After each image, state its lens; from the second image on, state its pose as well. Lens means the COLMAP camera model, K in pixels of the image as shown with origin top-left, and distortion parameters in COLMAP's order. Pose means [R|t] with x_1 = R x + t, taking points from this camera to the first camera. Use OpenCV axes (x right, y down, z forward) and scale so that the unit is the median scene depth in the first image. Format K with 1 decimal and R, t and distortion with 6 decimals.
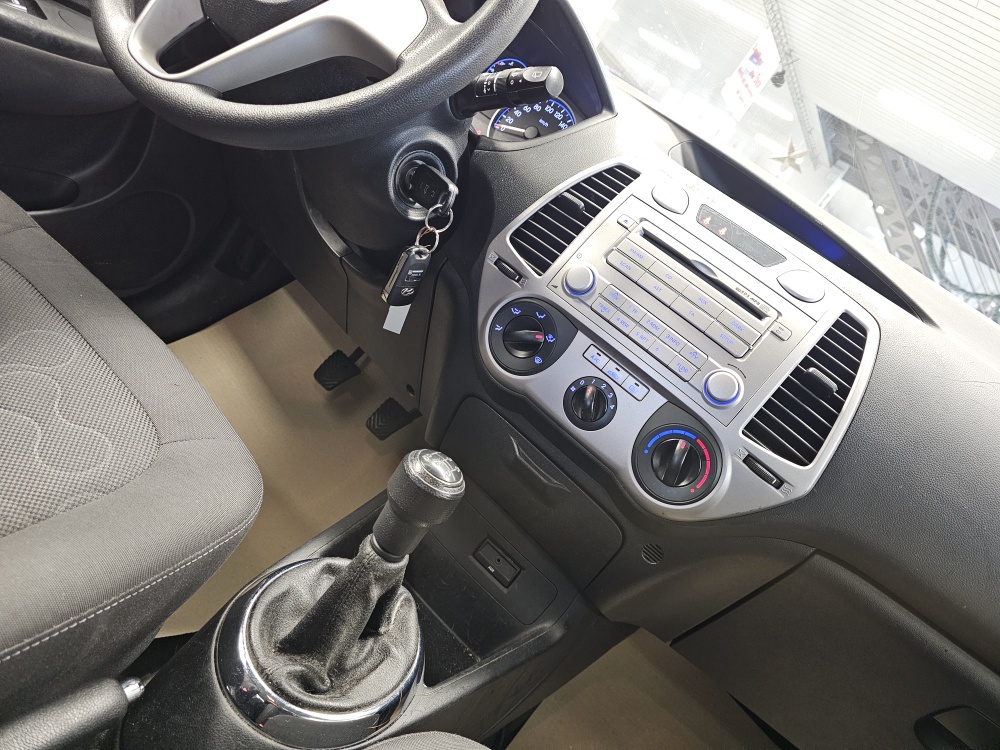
lens RADIAL K [[670.5, 0, 502.0], [0, 670.5, 359.3], [0, 0, 1]] dist [0.052860, -0.050928]
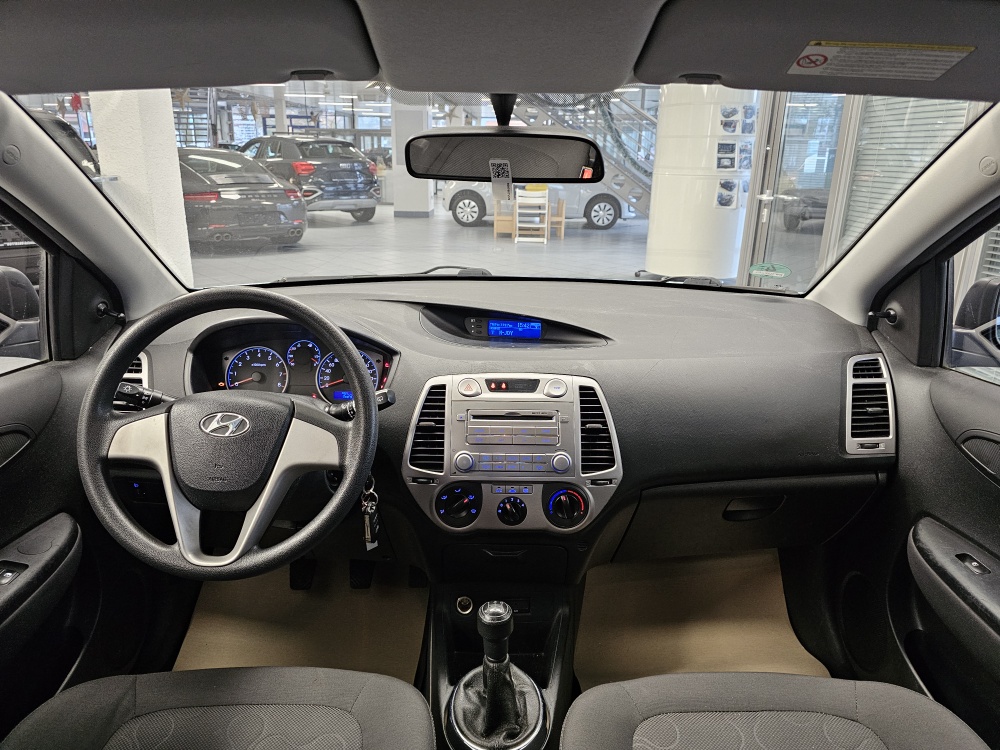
lens RADIAL K [[664.6, 0, 495.0], [0, 664.6, 362.9], [0, 0, 1]] dist [0.083694, -0.097117]
pose [[0.723709, -0.634065, 0.272410, -0.138210], [0.608254, 0.772540, 0.182232, -0.594043], [-0.325995, 0.033811, 0.944767, -0.693031]]
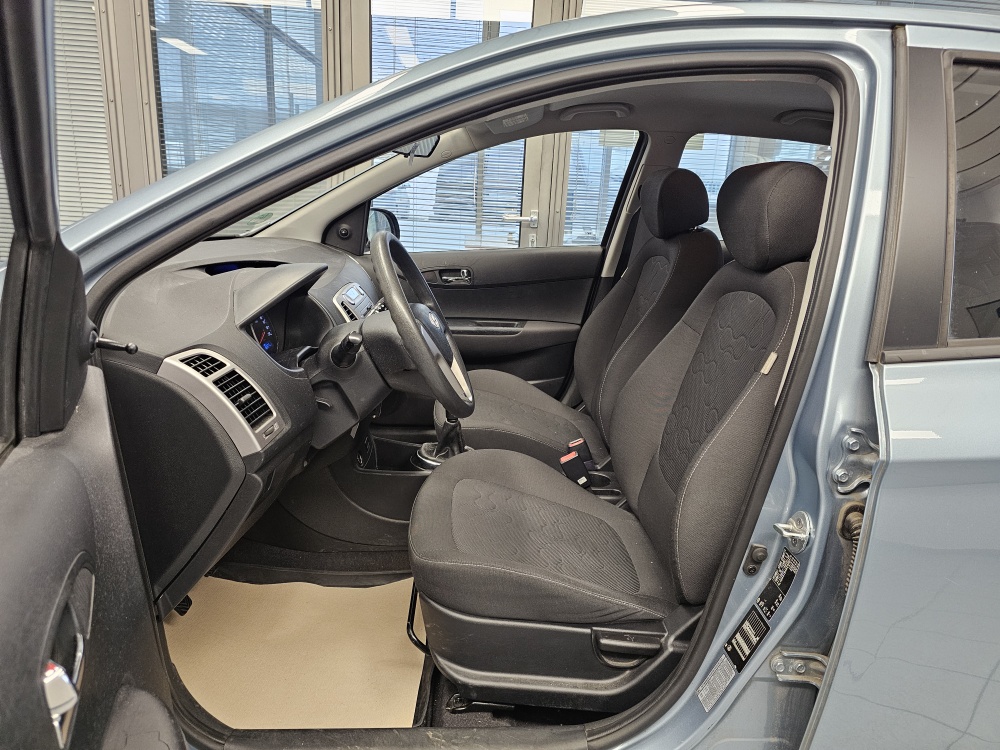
lens RADIAL K [[670.5, 0, 502.0], [0, 670.5, 359.3], [0, 0, 1]] dist [0.052860, -0.050928]
pose [[-0.439971, -0.718770, 0.538326, -1.609539], [-0.001064, 0.599881, 0.800089, -2.247395], [-0.898011, 0.351443, -0.264695, 1.290958]]
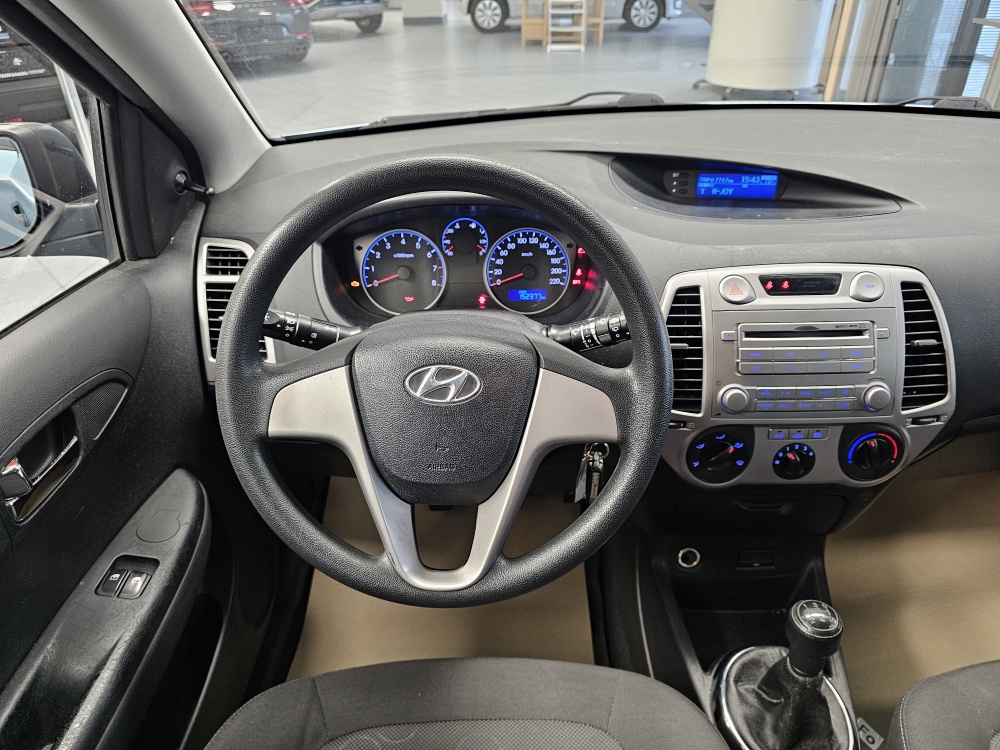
lens RADIAL K [[676.9, 0, 495.5], [0, 676.9, 371.0], [0, 0, 1]] dist [0.052196, -0.062161]
pose [[0.709464, -0.699842, 0.082963, -0.262726], [0.634525, 0.685559, 0.356914, -0.883137], [-0.306659, -0.200576, 0.930446, -0.014083]]
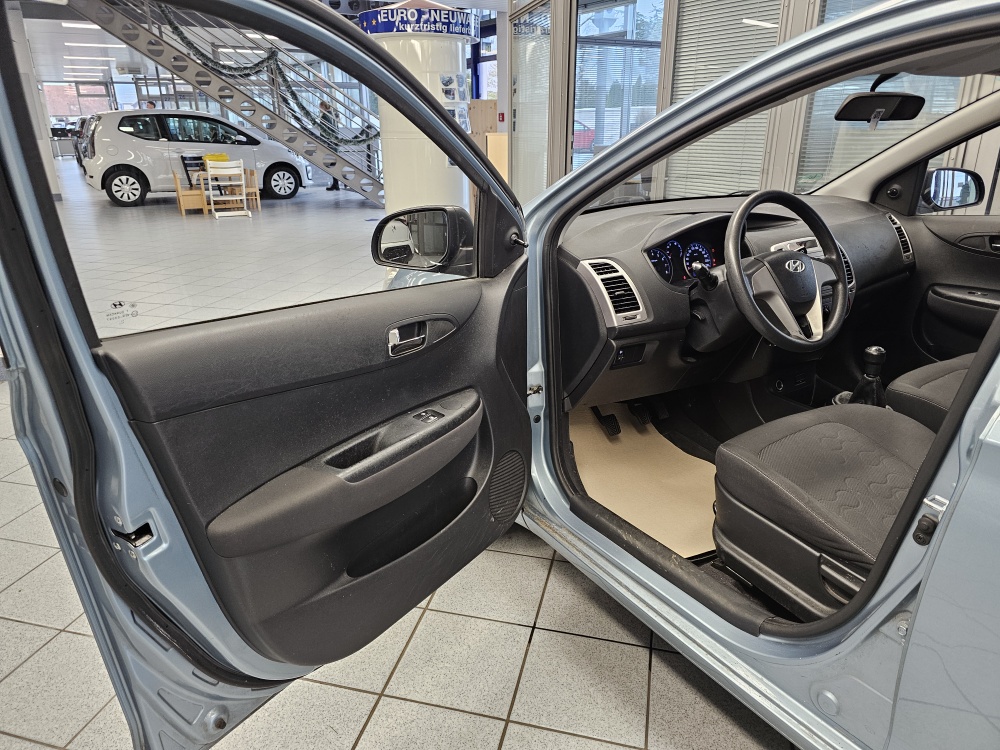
lens RADIAL K [[670.5, 0, 502.0], [0, 670.5, 359.3], [0, 0, 1]] dist [0.052860, -0.050928]
pose [[0.356989, -0.760609, 0.542248, -2.314932], [0.559089, 0.639020, 0.528273, -2.342824], [-0.748317, 0.114577, 0.653371, 0.066472]]
